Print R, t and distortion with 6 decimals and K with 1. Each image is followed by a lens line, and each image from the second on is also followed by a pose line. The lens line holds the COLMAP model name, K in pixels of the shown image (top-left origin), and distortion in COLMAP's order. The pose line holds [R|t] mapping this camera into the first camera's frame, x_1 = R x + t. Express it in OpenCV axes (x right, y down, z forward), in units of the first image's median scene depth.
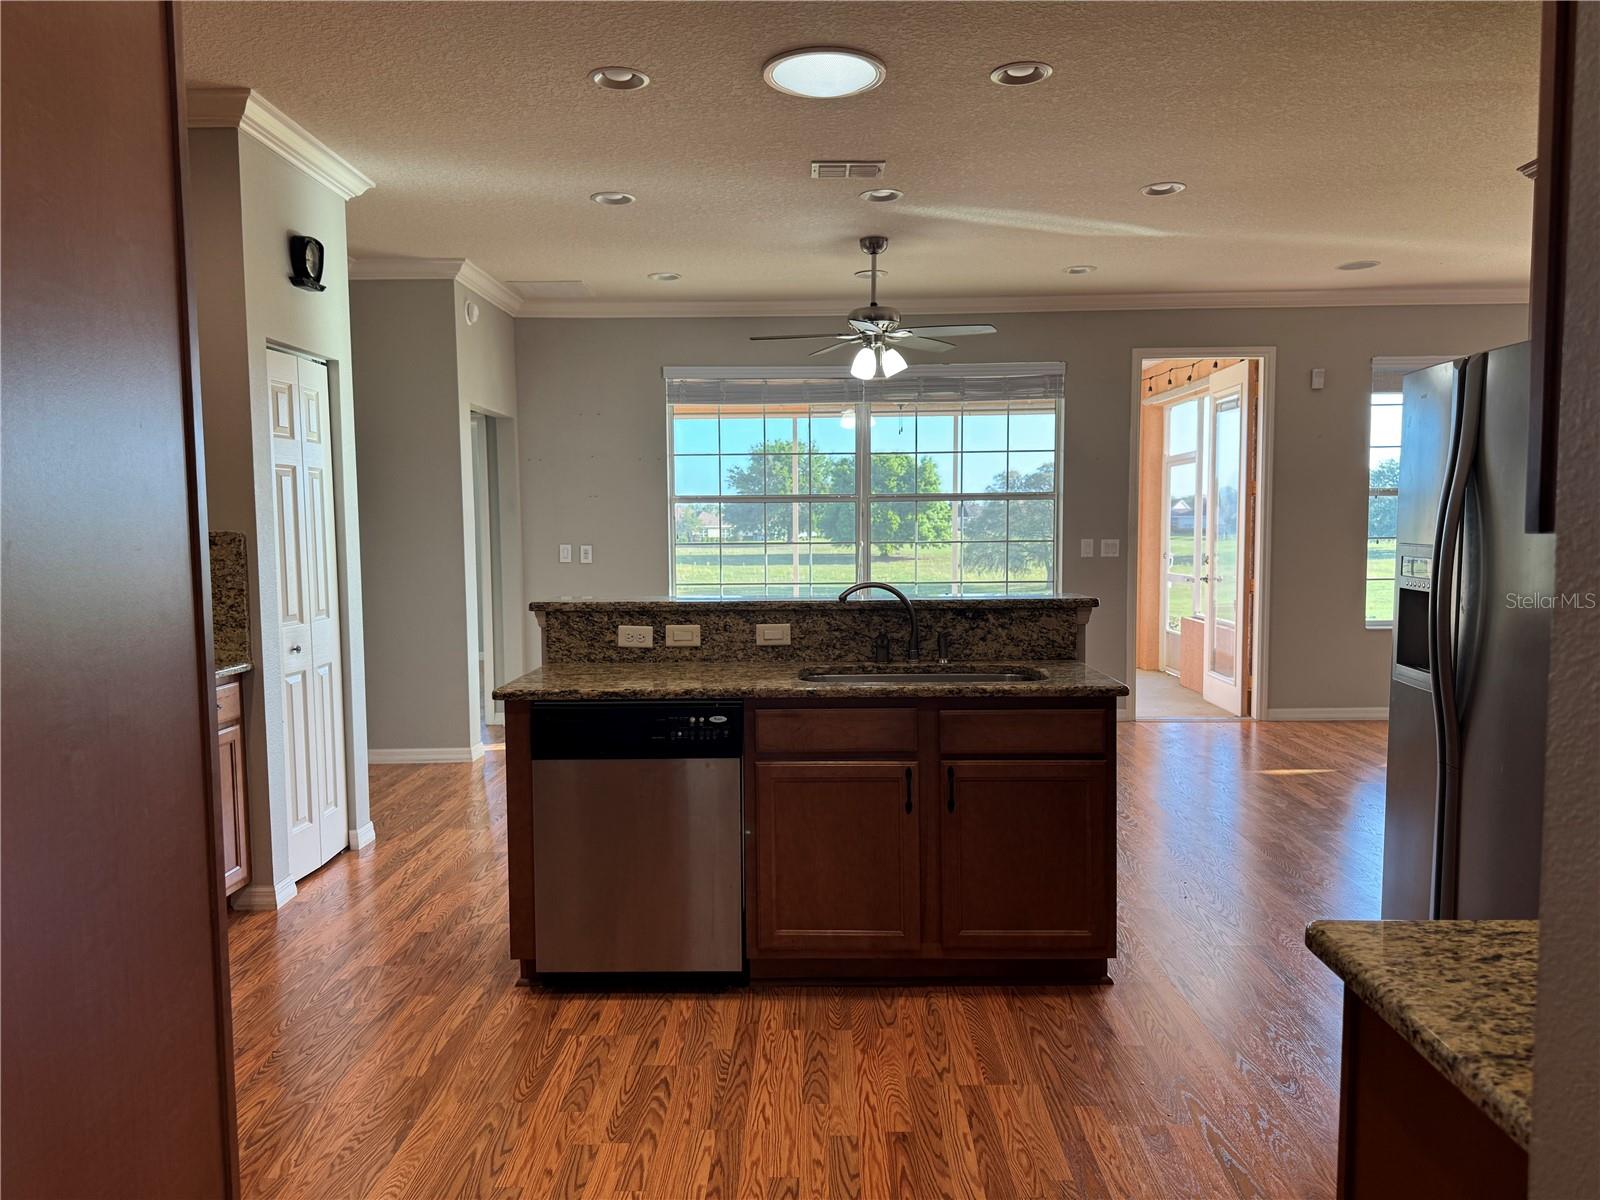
lens RADIAL K [[1120.7, 0, 809.8], [0, 1120.7, 597.1], [0, 0, 1]] dist [0.074031, -0.090300]
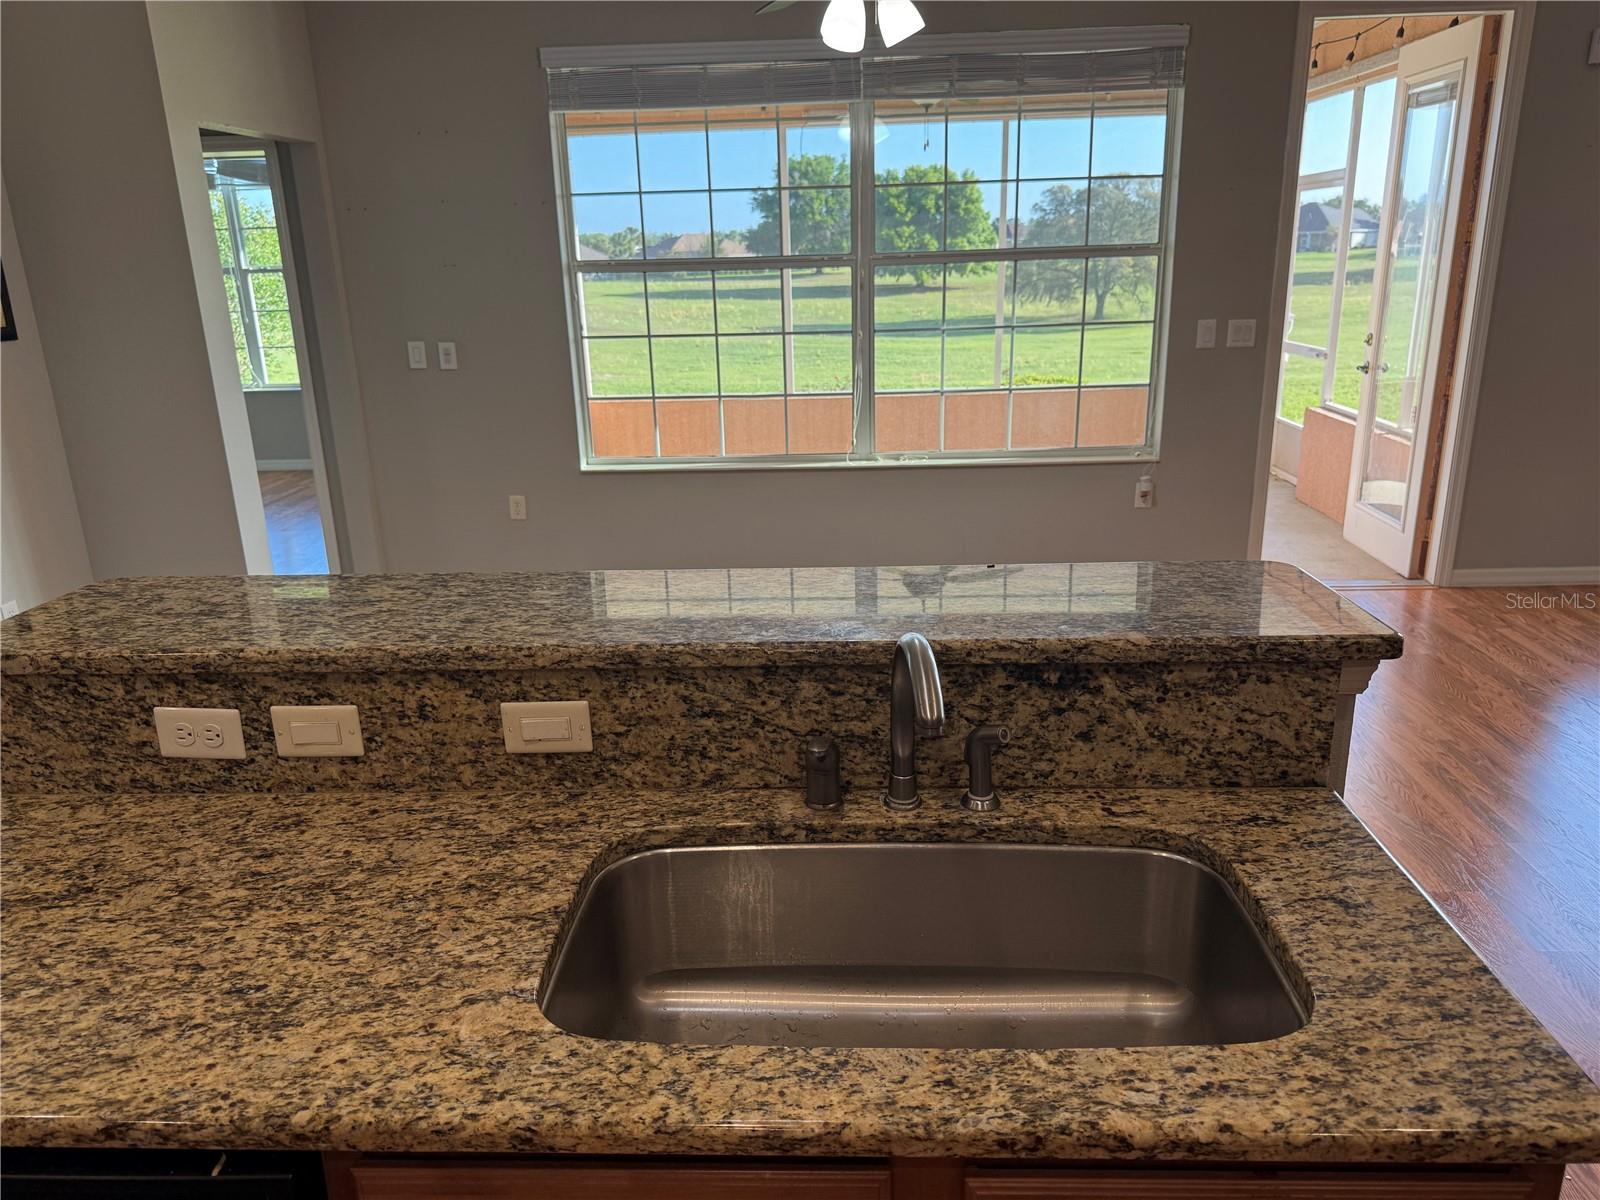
lens RADIAL K [[1120.7, 0, 812.4], [0, 1120.7, 605.7], [0, 0, 1]] dist [0.074031, -0.090300]
pose [[0.999495, -0.009866, -0.030218, 0.072700], [0.016786, 0.971088, 0.238132, -0.099911], [0.026995, -0.238519, 0.970763, 0.629087]]
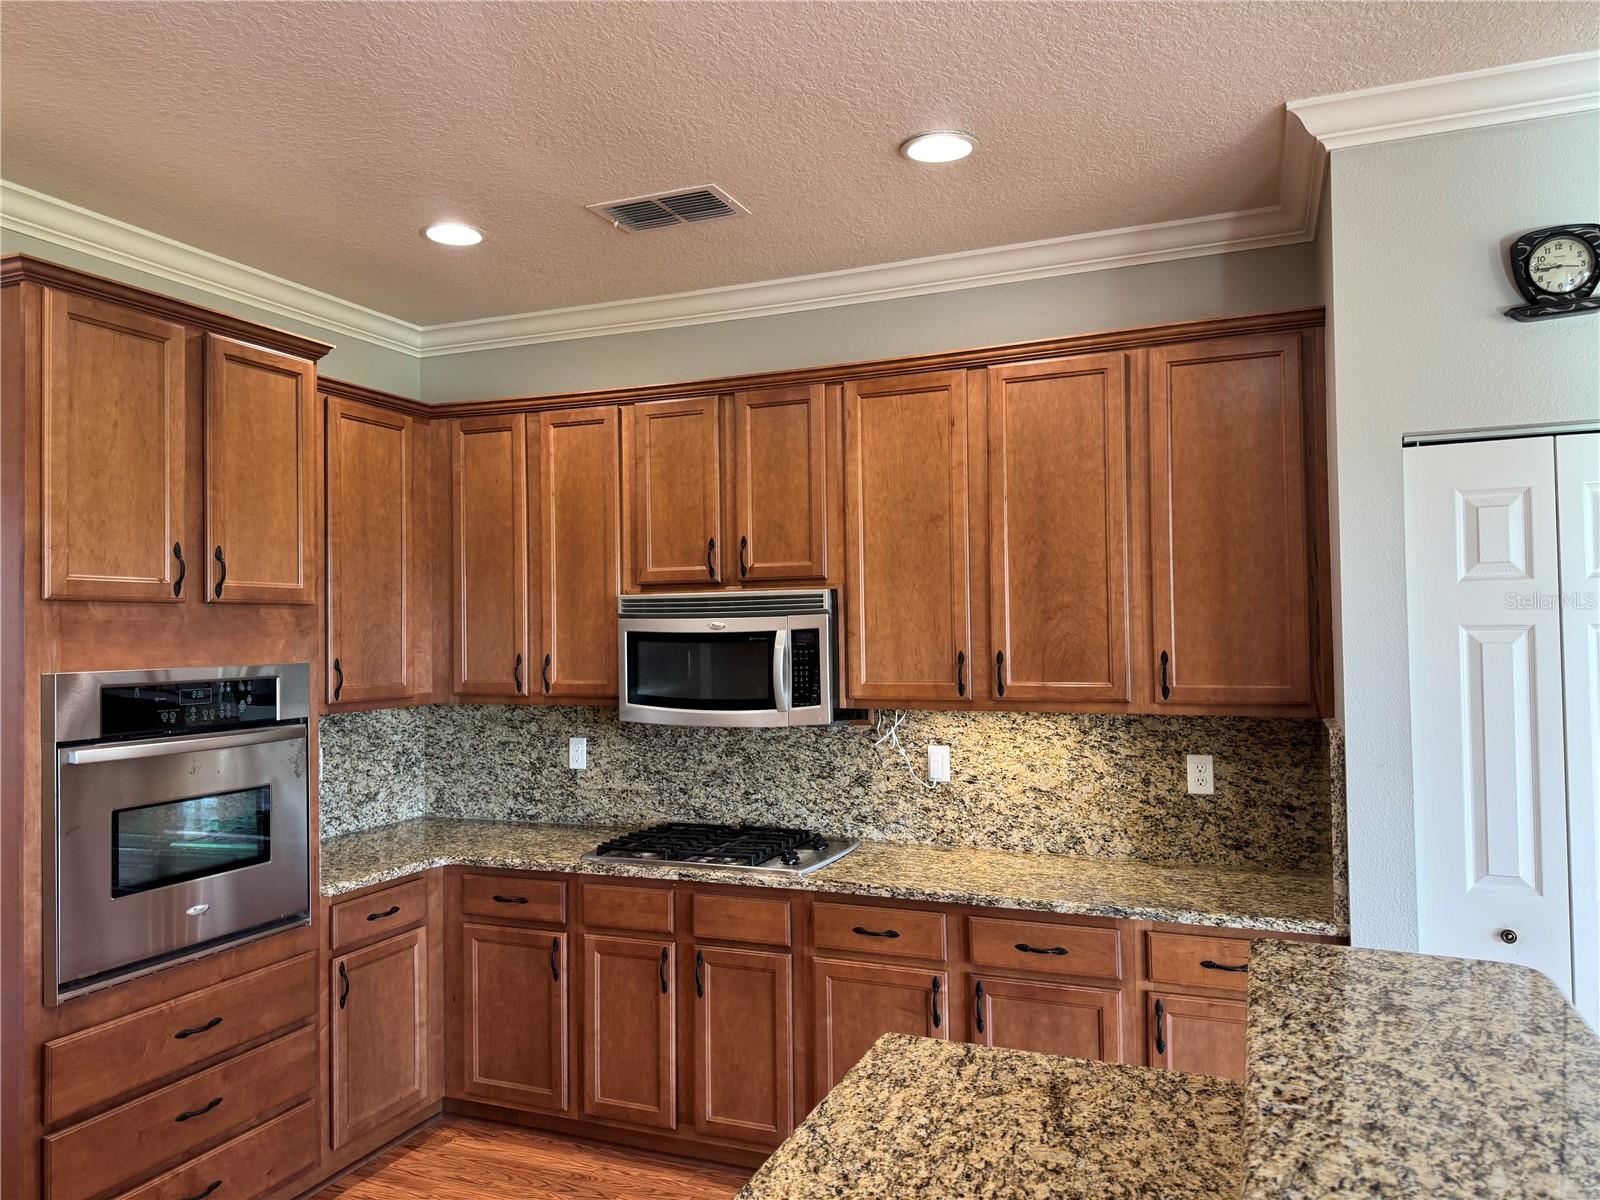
lens RADIAL K [[1120.7, 0, 804.4], [0, 1120.7, 604.3], [0, 0, 1]] dist [0.074031, -0.090300]
pose [[-0.357973, -0.009013, -0.933688, 0.258320], [-0.052207, 0.998582, 0.010377, -0.127944], [0.932271, 0.052460, -0.357936, 0.978388]]
